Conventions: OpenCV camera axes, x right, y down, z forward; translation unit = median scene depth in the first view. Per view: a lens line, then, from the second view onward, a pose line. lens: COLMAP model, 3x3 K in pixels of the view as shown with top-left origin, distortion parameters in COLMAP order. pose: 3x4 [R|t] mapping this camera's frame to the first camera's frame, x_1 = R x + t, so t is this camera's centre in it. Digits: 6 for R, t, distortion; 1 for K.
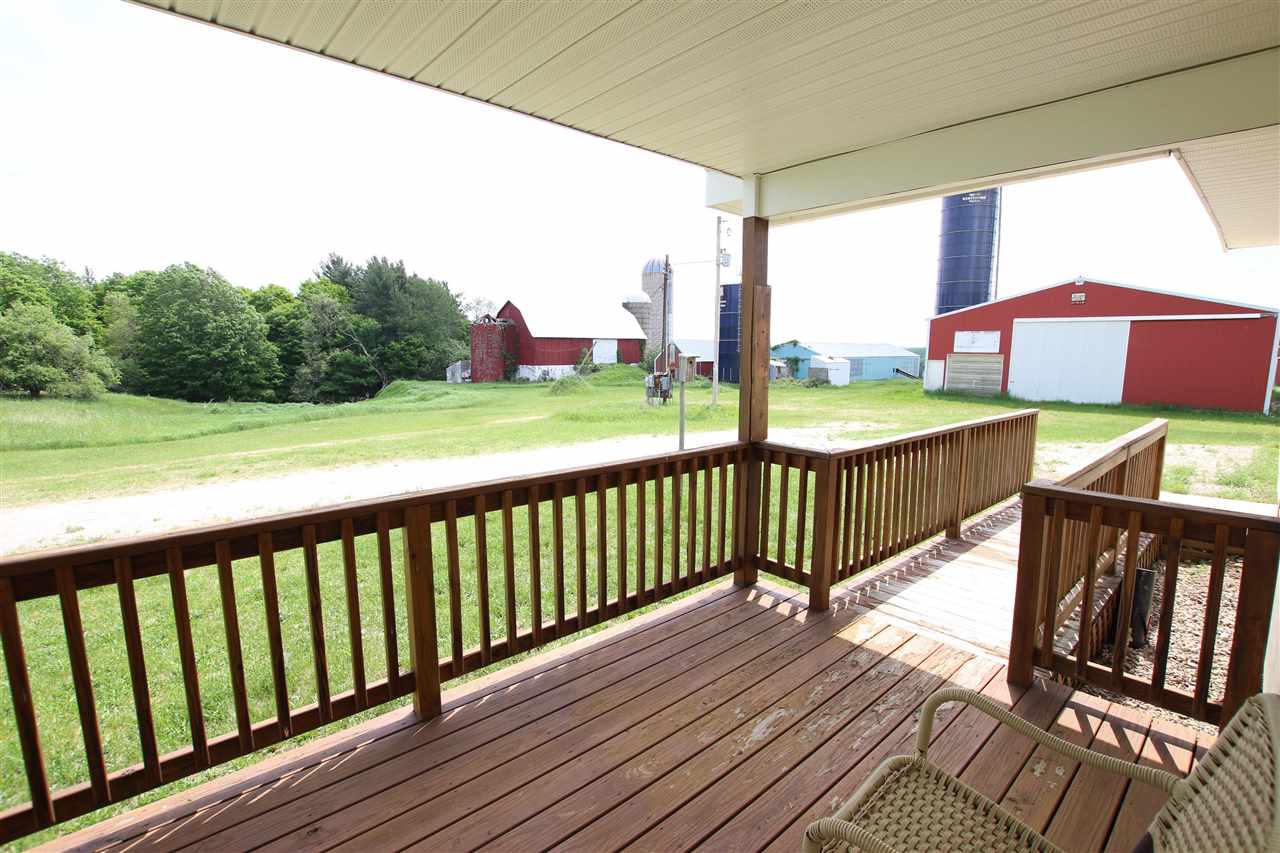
lens RADIAL K [[590.3, 0, 636.9], [0, 590.3, 430.4], [0, 0, 1]] dist [-0.035268, 0.003349]
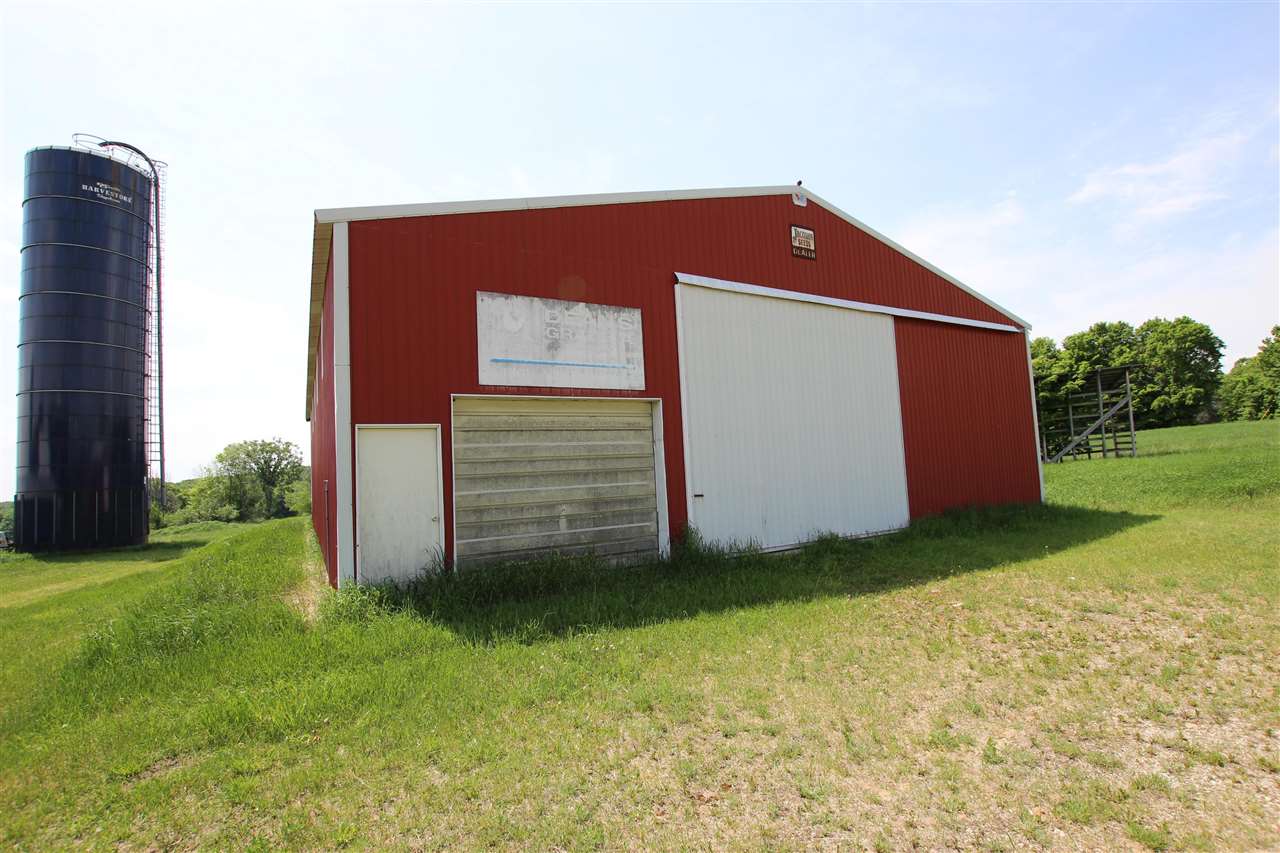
lens RADIAL K [[590.3, 0, 639.5], [0, 590.3, 430.9], [0, 0, 1]] dist [-0.035268, 0.003349]
pose [[0.205062, 0.057916, 0.977034, 0.354086], [0.188461, 0.977231, -0.097482, -0.087898], [-0.960433, 0.204123, 0.189478, 0.930211]]
